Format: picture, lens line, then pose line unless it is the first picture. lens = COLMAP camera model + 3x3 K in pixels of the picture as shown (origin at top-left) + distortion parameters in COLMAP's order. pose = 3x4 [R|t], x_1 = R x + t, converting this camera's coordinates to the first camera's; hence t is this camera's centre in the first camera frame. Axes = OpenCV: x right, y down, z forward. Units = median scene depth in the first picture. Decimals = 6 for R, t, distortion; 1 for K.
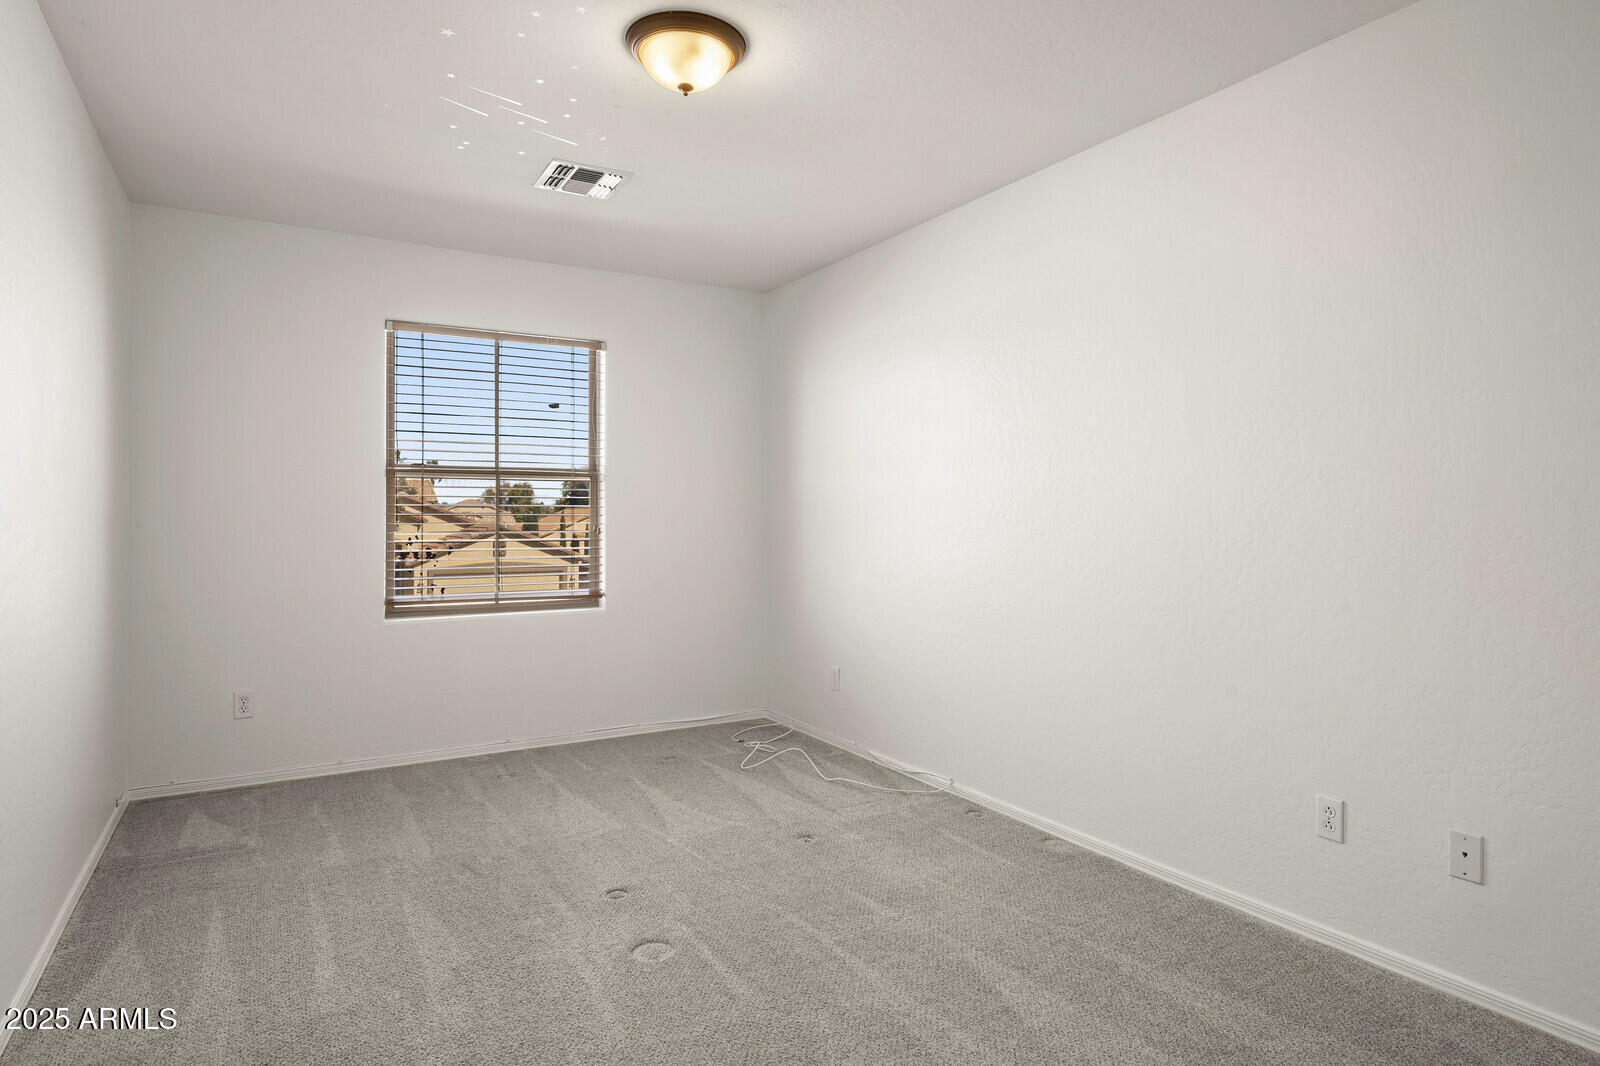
lens RADIAL K [[897.7, 0, 797.0], [0, 897.7, 525.9], [0, 0, 1]] dist [0.002915, -0.002819]
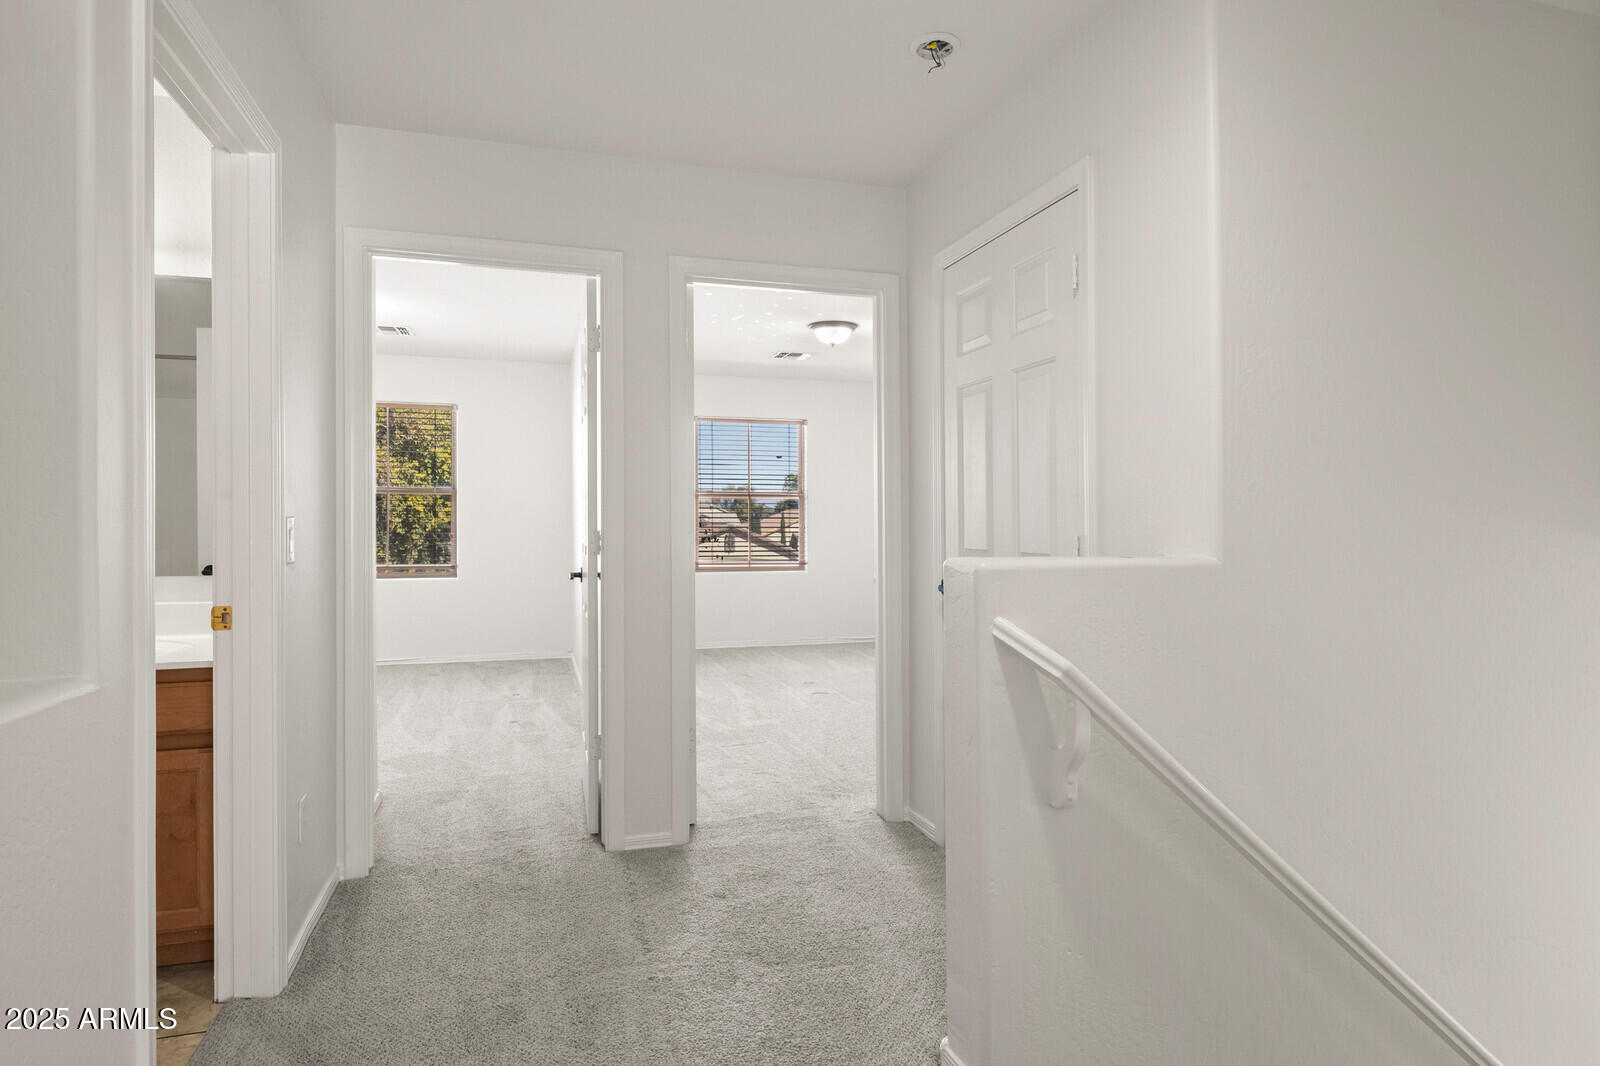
lens RADIAL K [[897.7, 0, 796.7], [0, 897.7, 527.1], [0, 0, 1]] dist [0.002915, -0.002819]
pose [[0.971381, -0.003581, -0.237501, 0.188001], [0.004002, 0.999991, 0.001288, 0.003540], [0.237494, -0.002202, 0.971386, -0.733878]]
